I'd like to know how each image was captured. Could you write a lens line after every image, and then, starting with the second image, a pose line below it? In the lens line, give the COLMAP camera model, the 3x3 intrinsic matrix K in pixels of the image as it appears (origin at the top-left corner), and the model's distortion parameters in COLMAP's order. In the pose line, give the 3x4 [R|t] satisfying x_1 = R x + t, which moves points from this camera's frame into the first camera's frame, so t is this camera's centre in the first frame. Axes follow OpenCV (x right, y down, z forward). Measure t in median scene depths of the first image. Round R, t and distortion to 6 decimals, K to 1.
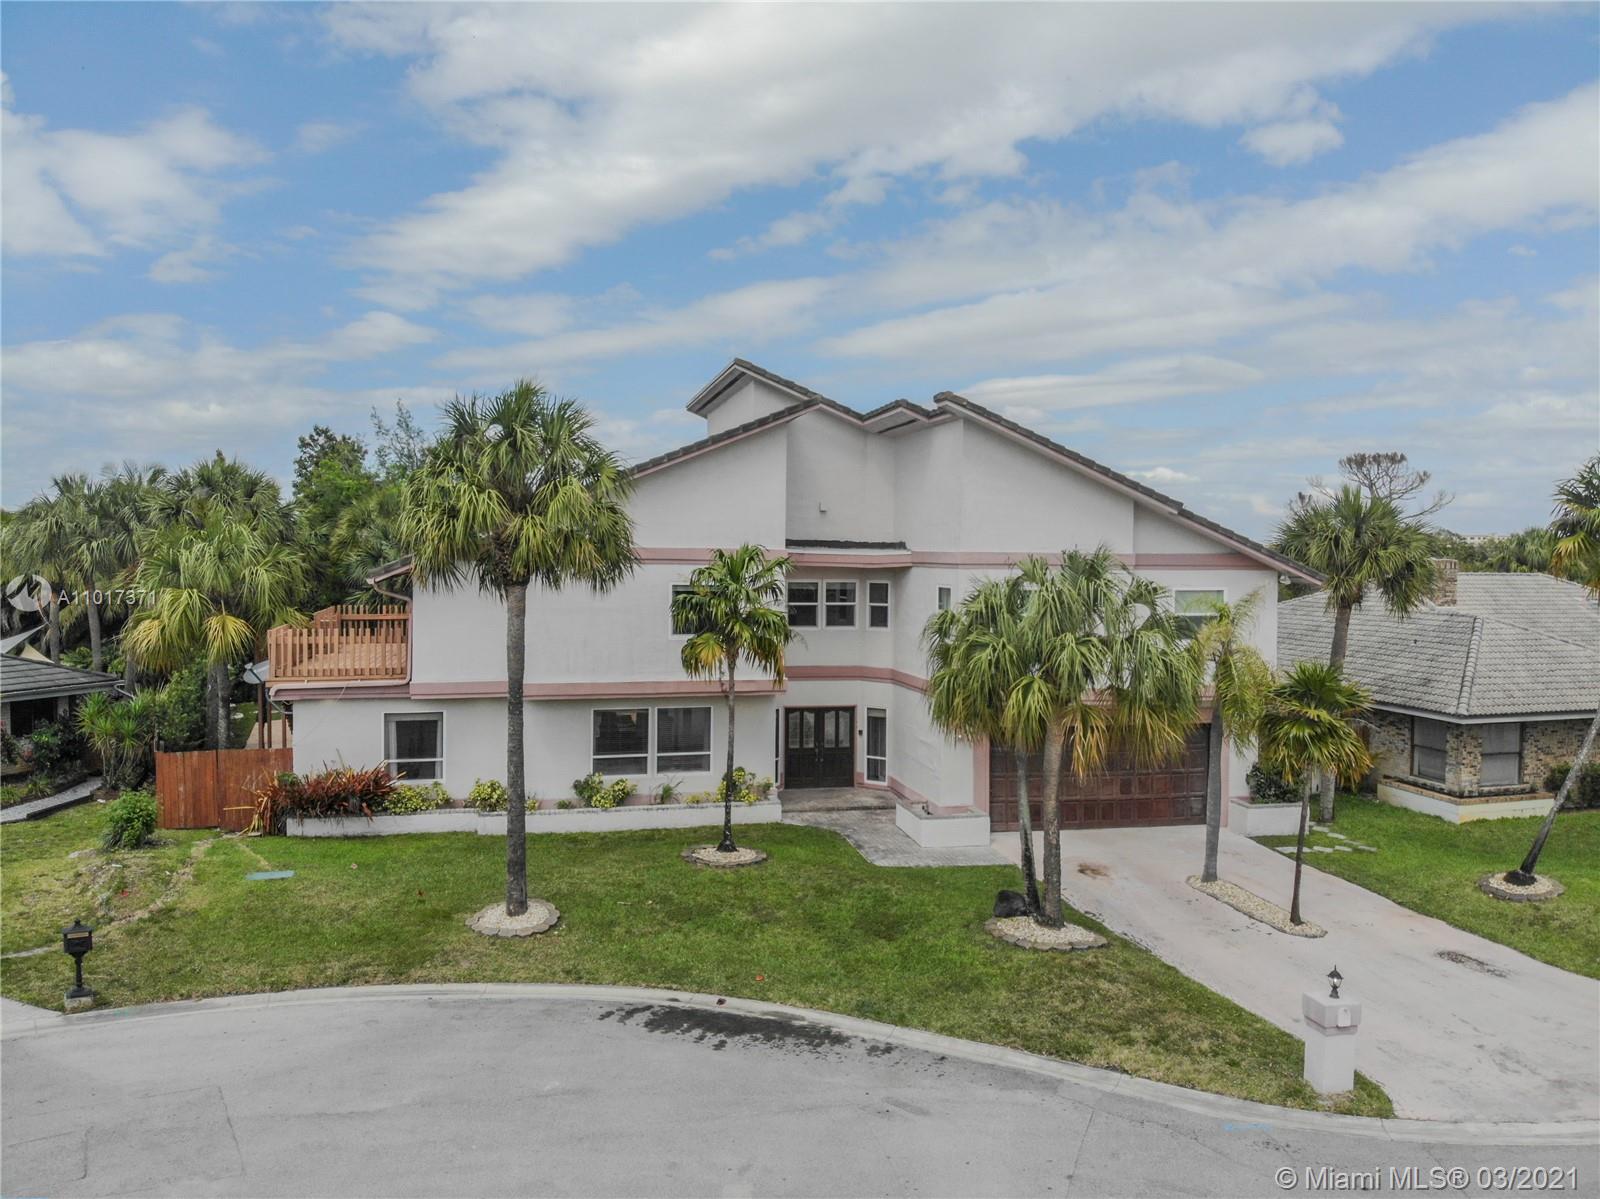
lens RADIAL K [[1186.2, 0, 796.5], [0, 1186.2, 589.5], [0, 0, 1]] dist [0.029413, -0.130881]
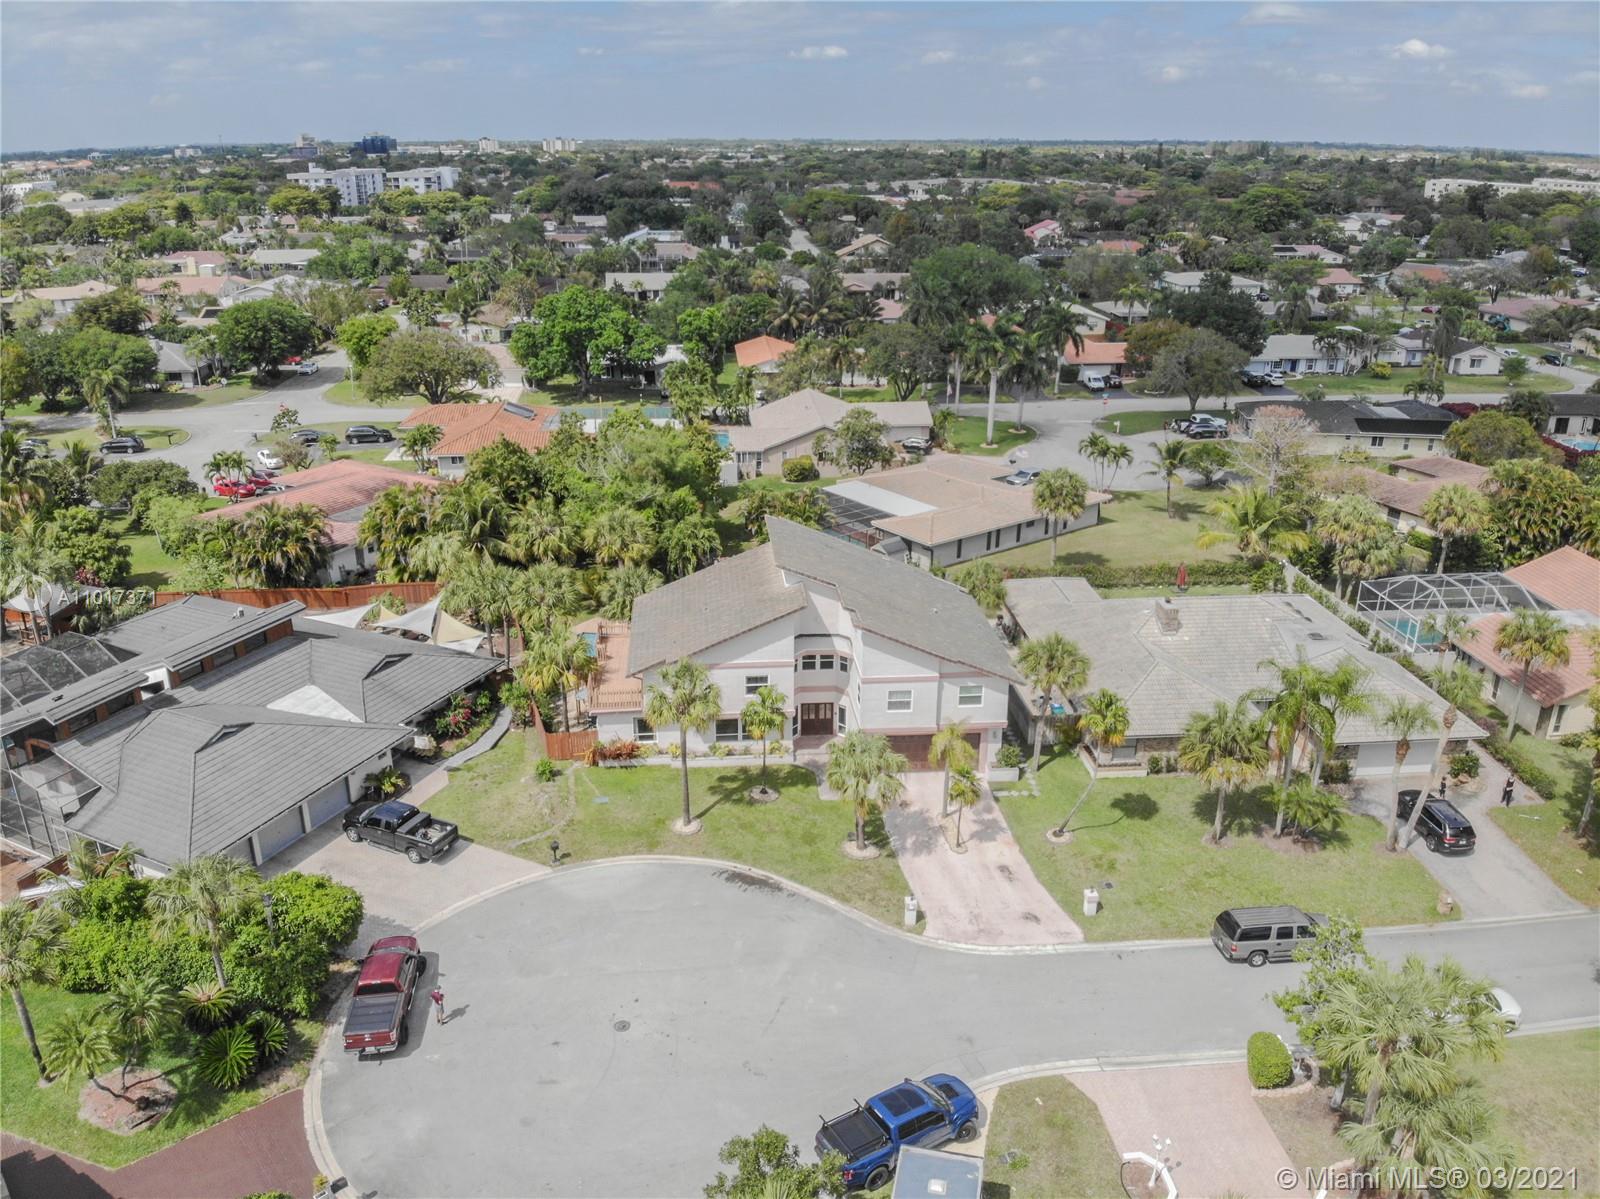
lens RADIAL K [[1167.4, 0, 800.0], [0, 1167.4, 599.5], [0, 0, 1]] dist [0.152912, -0.408360]
pose [[0.990625, 0.047892, -0.127942, 0.381324], [-0.001336, 0.939887, 0.341483, -1.227275], [0.136605, -0.338110, 0.931139, -1.458228]]
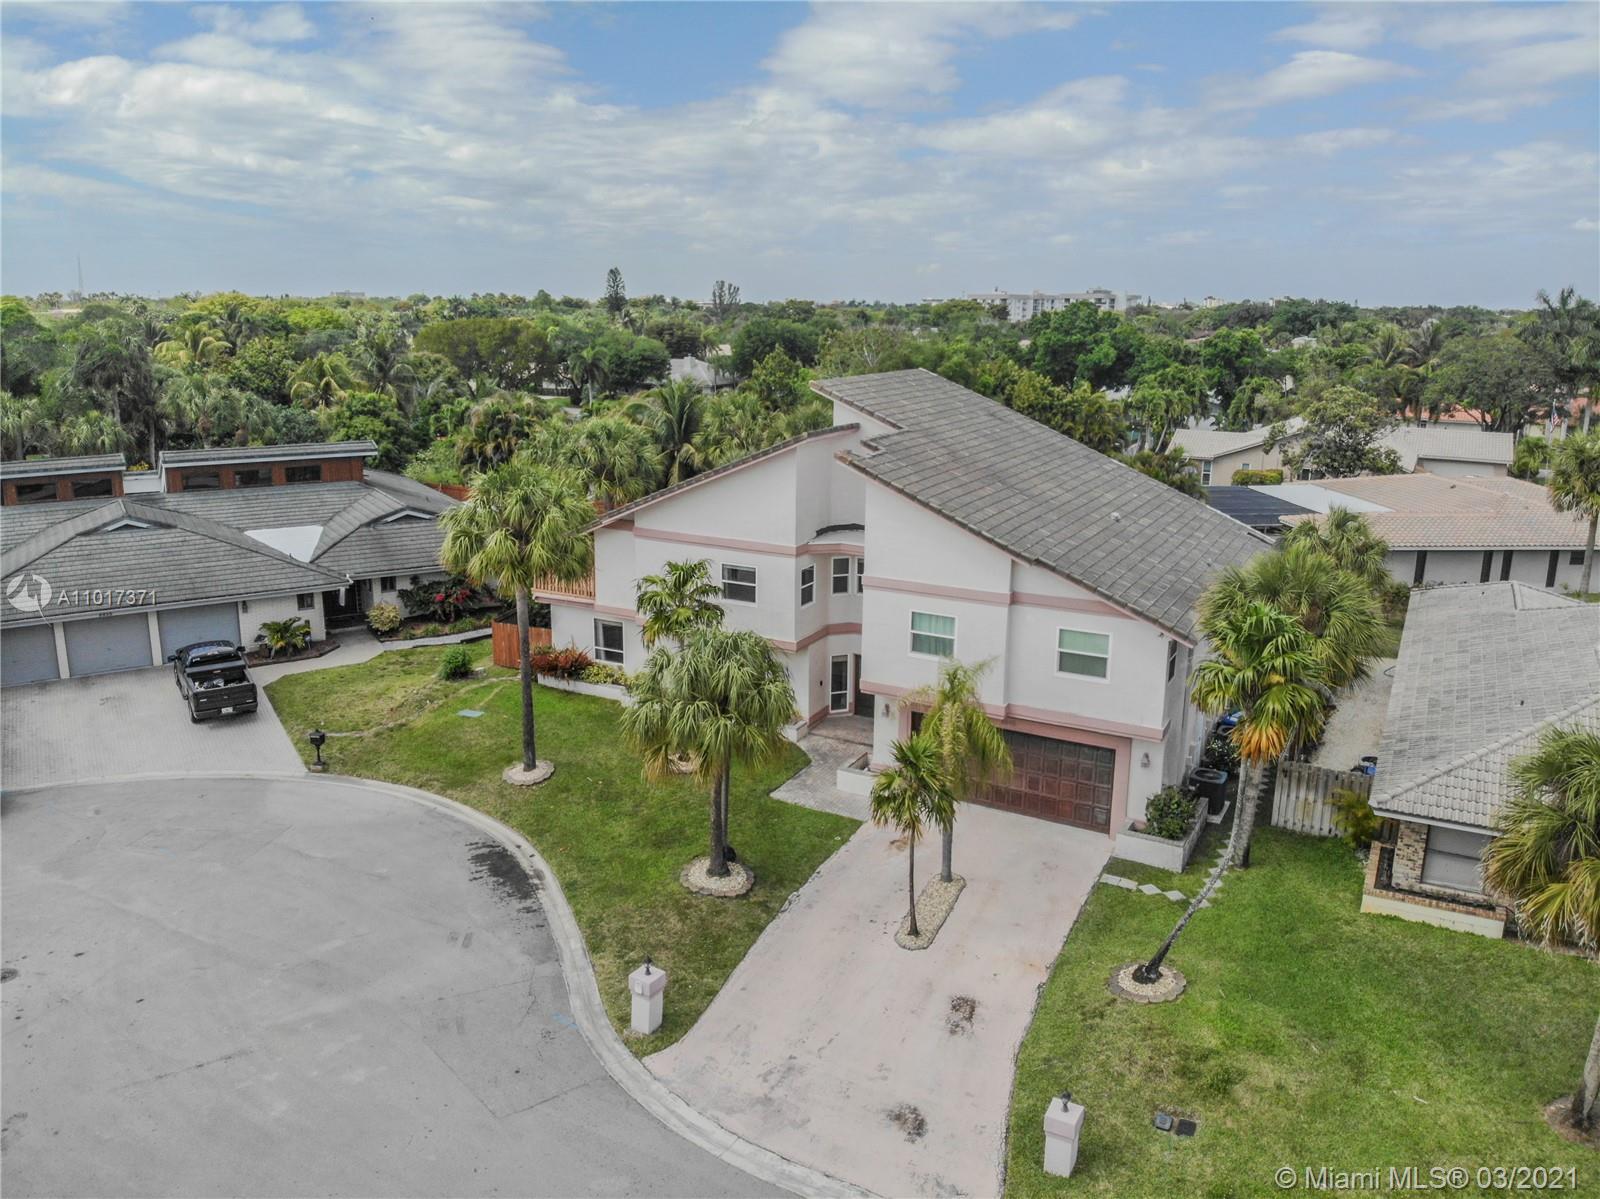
lens RADIAL K [[1177.8, 0, 800.0], [0, 1177.8, 599.5], [0, 0, 1]] dist [0.052670, -0.172440]
pose [[0.750351, 0.158765, -0.641691, 1.085708], [-0.020698, 0.975897, 0.217250, -0.335792], [0.660715, -0.149732, 0.735551, 0.052948]]
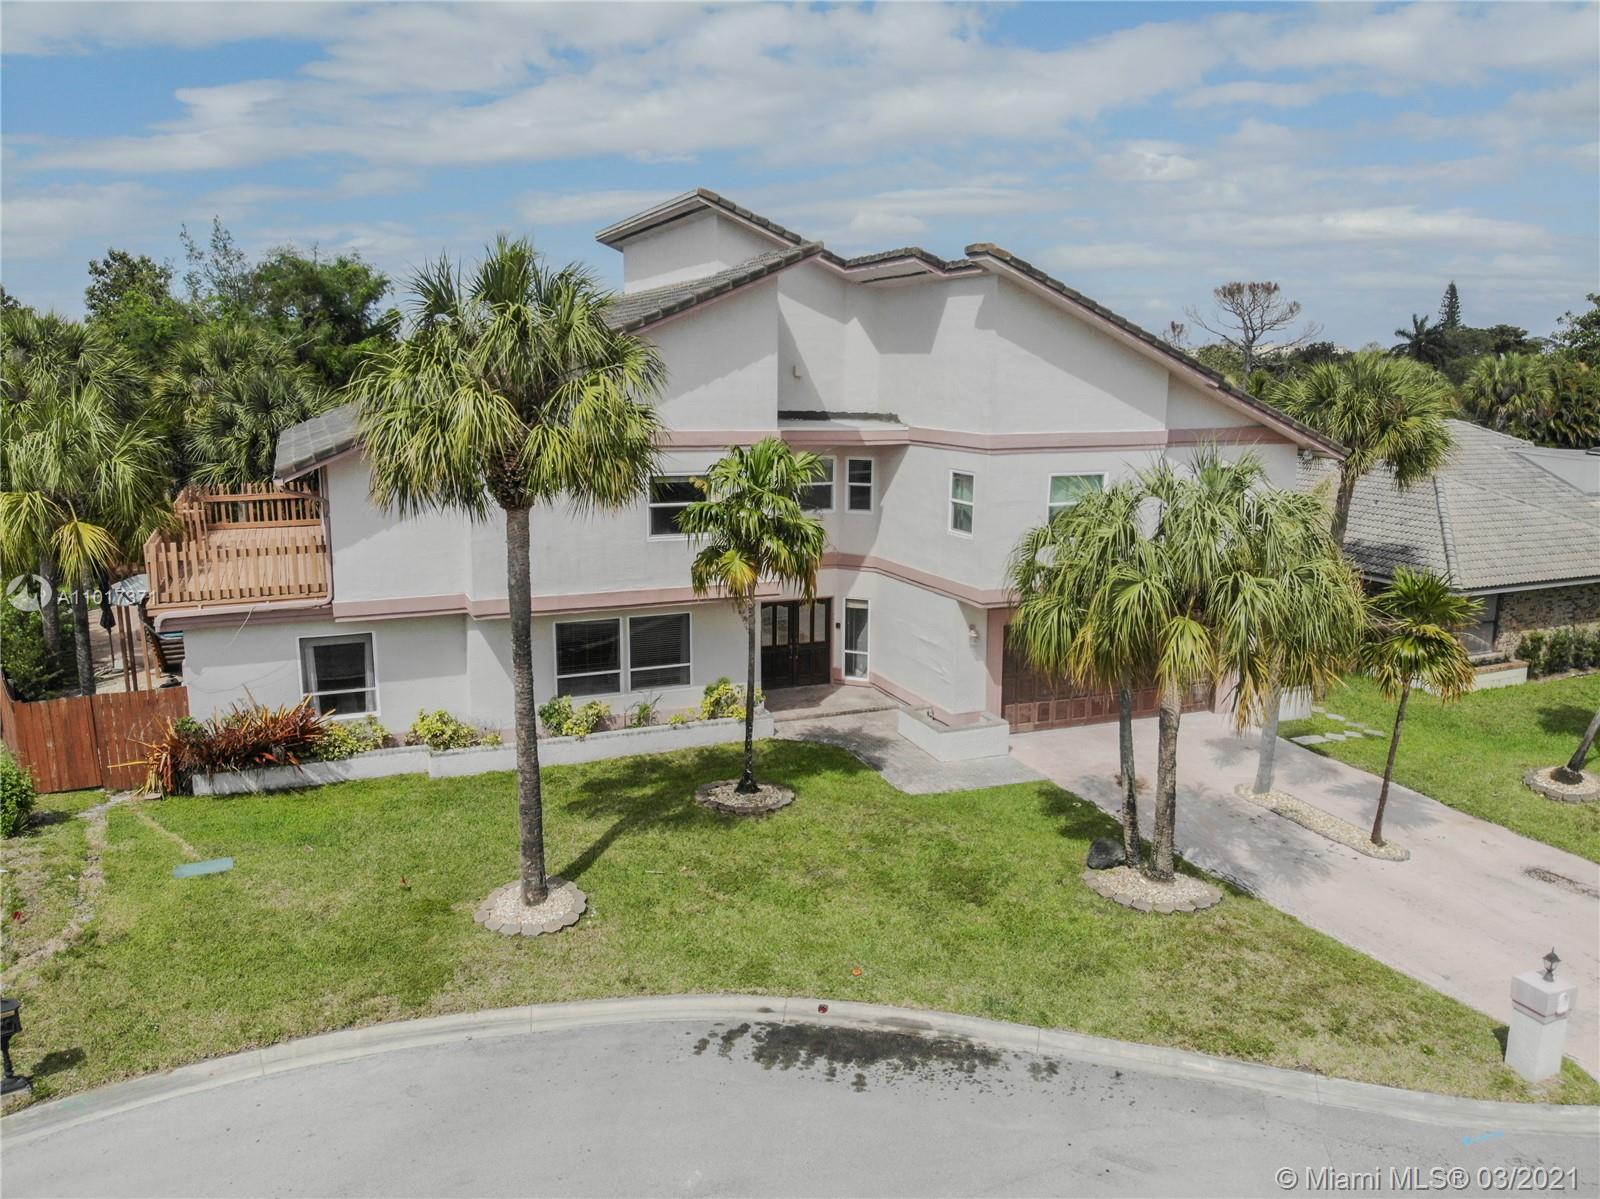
lens RADIAL K [[1186.2, 0, 796.5], [0, 1186.2, 589.5], [0, 0, 1]] dist [0.029413, -0.130881]
pose [[0.985769, -0.034379, 0.164556, -0.182945], [0.007832, 0.987195, 0.159326, -0.072226], [-0.167926, -0.155770, 0.973415, 0.194043]]
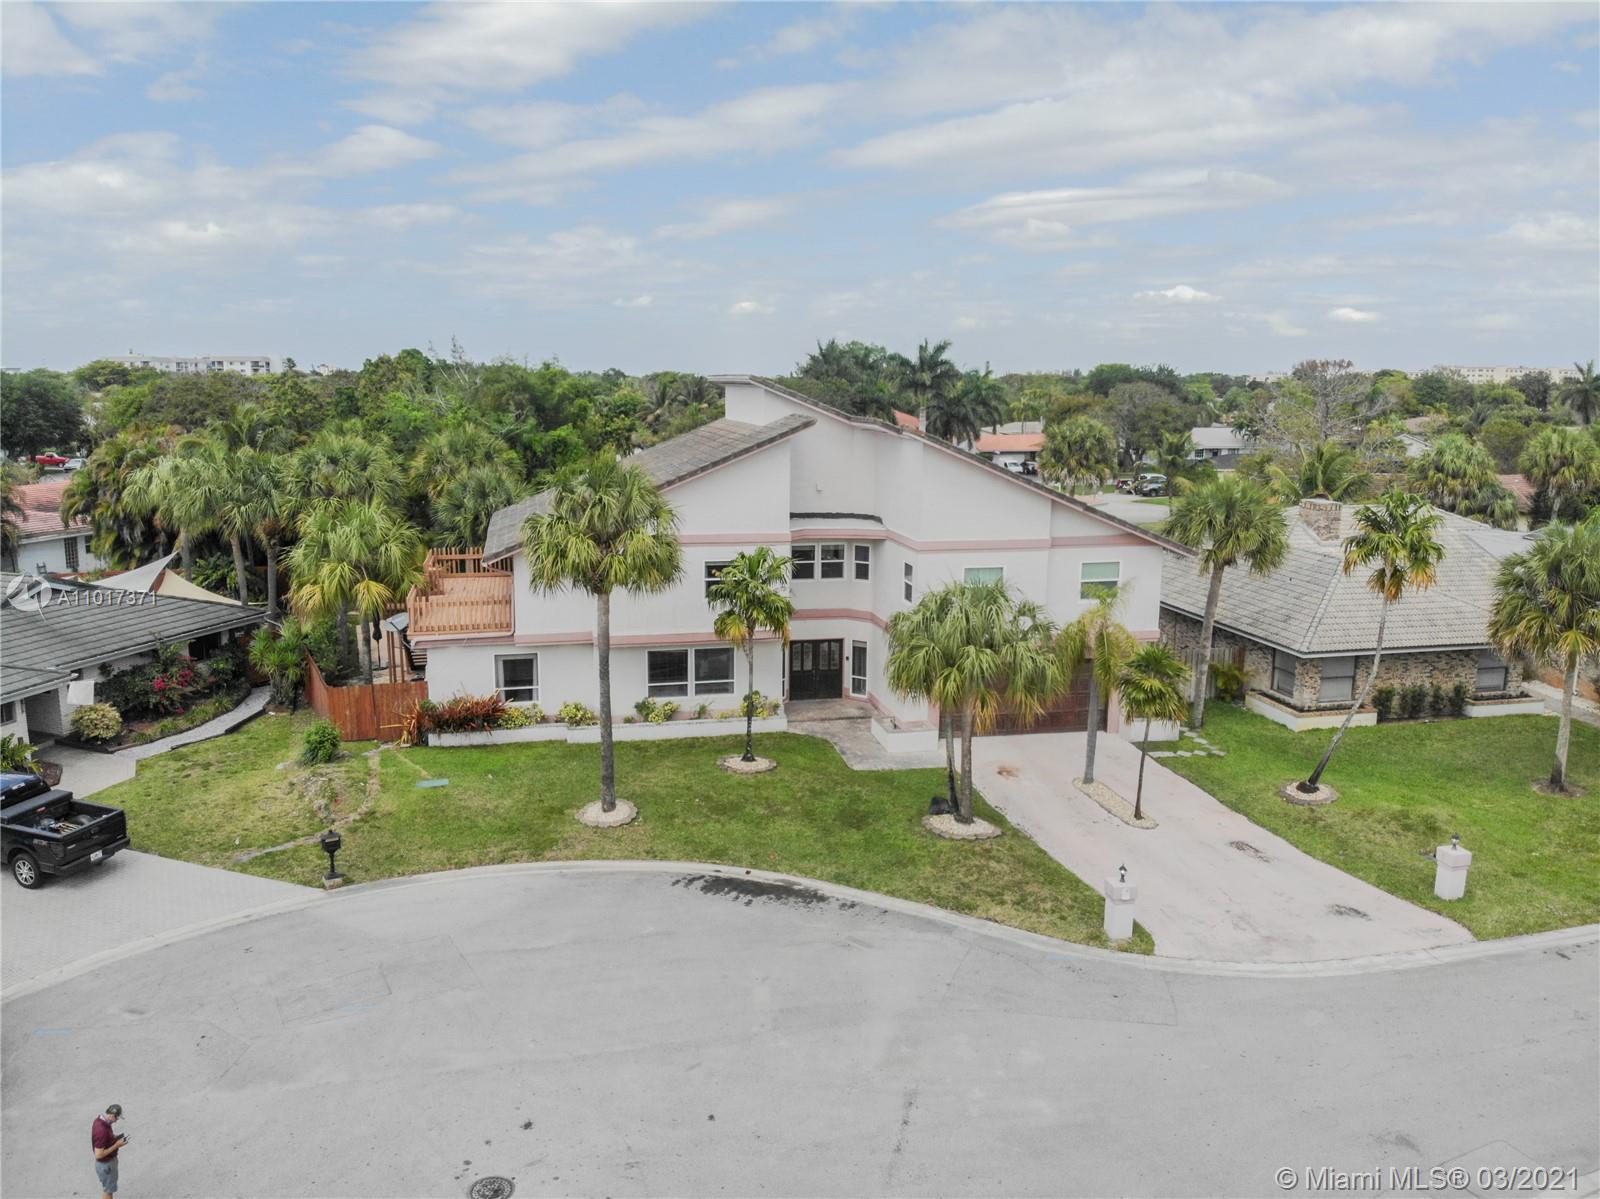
lens RADIAL K [[1167.4, 0, 800.0], [0, 1167.4, 599.5], [0, 0, 1]] dist [0.152912, -0.408360]
pose [[0.999995, 0.000391, -0.002983, 0.007942], [0.000079, 0.987774, 0.155894, -0.214722], [0.003007, -0.155894, 0.987769, -0.406232]]
